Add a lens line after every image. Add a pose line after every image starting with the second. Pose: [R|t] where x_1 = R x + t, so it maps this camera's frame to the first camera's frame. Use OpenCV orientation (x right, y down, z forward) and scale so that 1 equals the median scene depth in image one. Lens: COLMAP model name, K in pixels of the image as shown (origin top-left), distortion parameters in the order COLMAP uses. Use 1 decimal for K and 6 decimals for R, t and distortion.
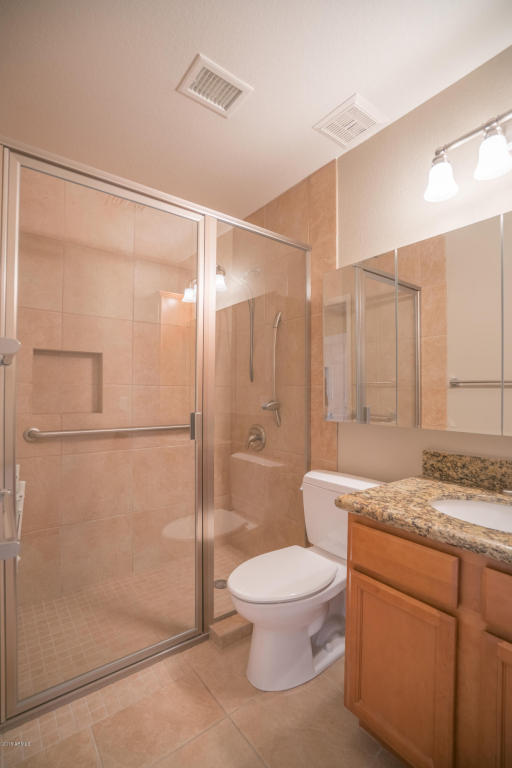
lens RADIAL K [[356.6, 0, 254.6], [0, 356.6, 388.7], [0, 0, 1]] dist [-0.040878, 0.014561]
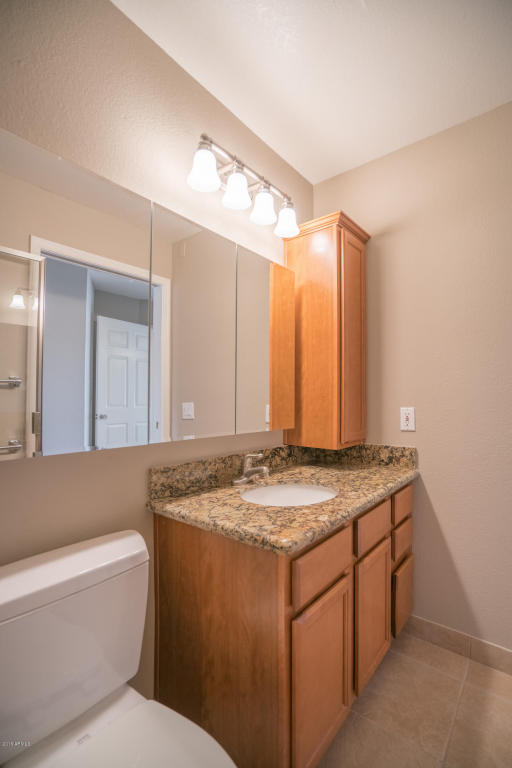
lens RADIAL K [[356.6, 0, 260.2], [0, 356.6, 388.0], [0, 0, 1]] dist [-0.040878, 0.014561]
pose [[-0.250070, 0.022386, 0.967969, -0.332960], [-0.016555, 0.999488, -0.027392, 0.008955], [-0.968086, -0.022875, -0.249571, 0.902779]]
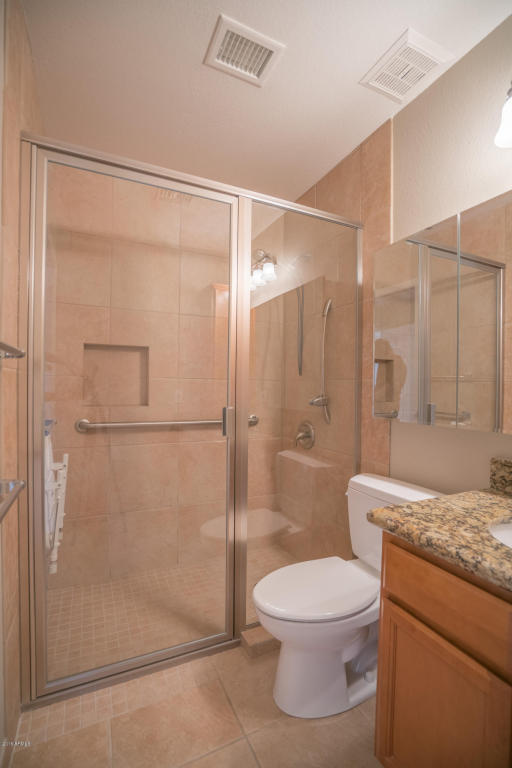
lens RADIAL K [[356.6, 0, 254.5], [0, 356.6, 389.4], [0, 0, 1]] dist [-0.040878, 0.014561]
pose [[0.979023, 0.007741, -0.203604, 0.097054], [-0.004287, 0.999839, 0.017398, 0.002921], [0.203706, -0.016160, 0.978899, 0.089917]]
